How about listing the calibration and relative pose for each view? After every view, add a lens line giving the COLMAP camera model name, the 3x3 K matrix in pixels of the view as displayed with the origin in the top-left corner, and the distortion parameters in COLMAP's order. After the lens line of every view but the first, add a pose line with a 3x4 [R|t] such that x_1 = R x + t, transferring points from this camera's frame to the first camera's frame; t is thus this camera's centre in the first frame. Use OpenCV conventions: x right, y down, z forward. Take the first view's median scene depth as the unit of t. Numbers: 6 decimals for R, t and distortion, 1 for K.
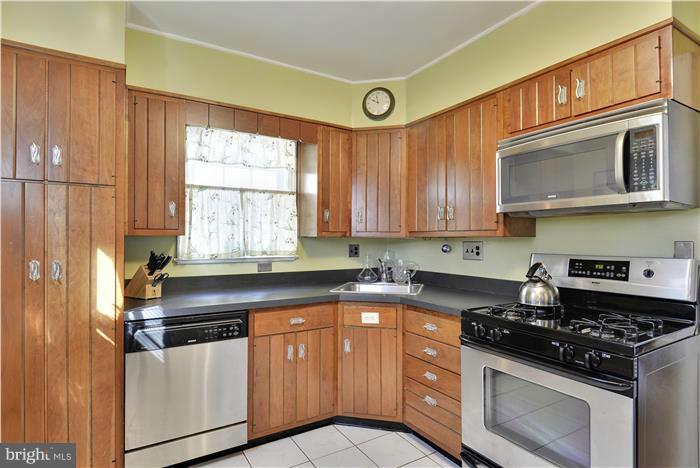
lens RADIAL K [[377.1, 0, 350.0], [0, 377.1, 234.0], [0, 0, 1]] dist [-0.003829, -0.001289]
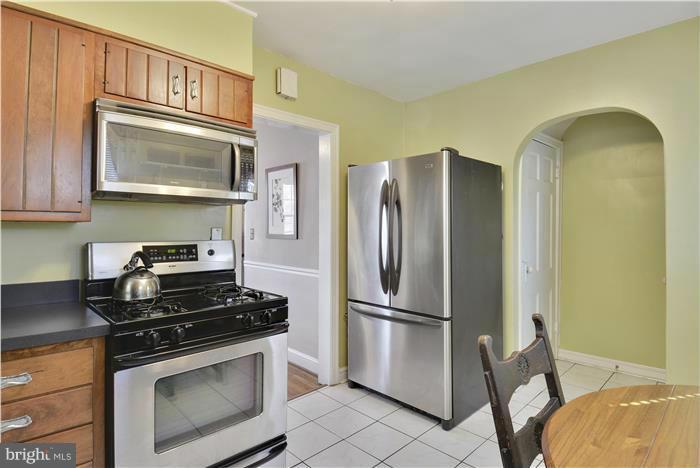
lens RADIAL K [[377.1, 0, 350.0], [0, 377.1, 234.0], [0, 0, 1]] dist [-0.003829, -0.001289]
pose [[-0.238556, -0.020190, 0.970919, -0.462835], [-0.013472, 0.999756, 0.017479, 0.009007], [-0.971035, -0.008911, -0.238770, 0.660877]]
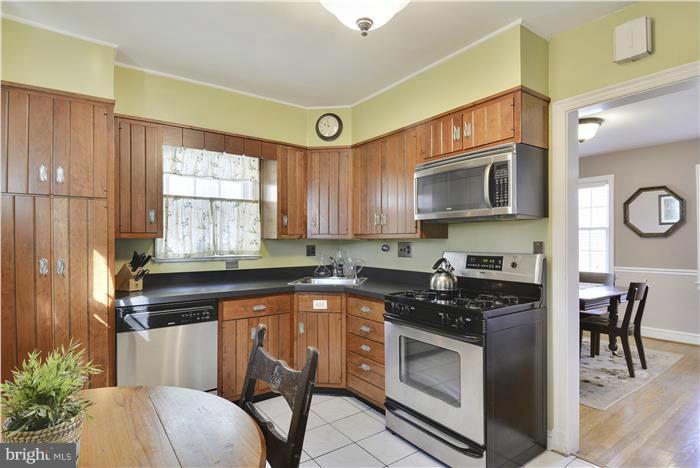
lens RADIAL K [[372.6, 0, 353.2], [0, 372.6, 239.6], [0, 0, 1]] dist [0.029386, -0.049837]
pose [[0.996273, -0.002980, 0.086209, 0.065793], [0.001906, 0.999920, 0.012533, -0.005363], [-0.086239, -0.012322, 0.996198, -0.253847]]
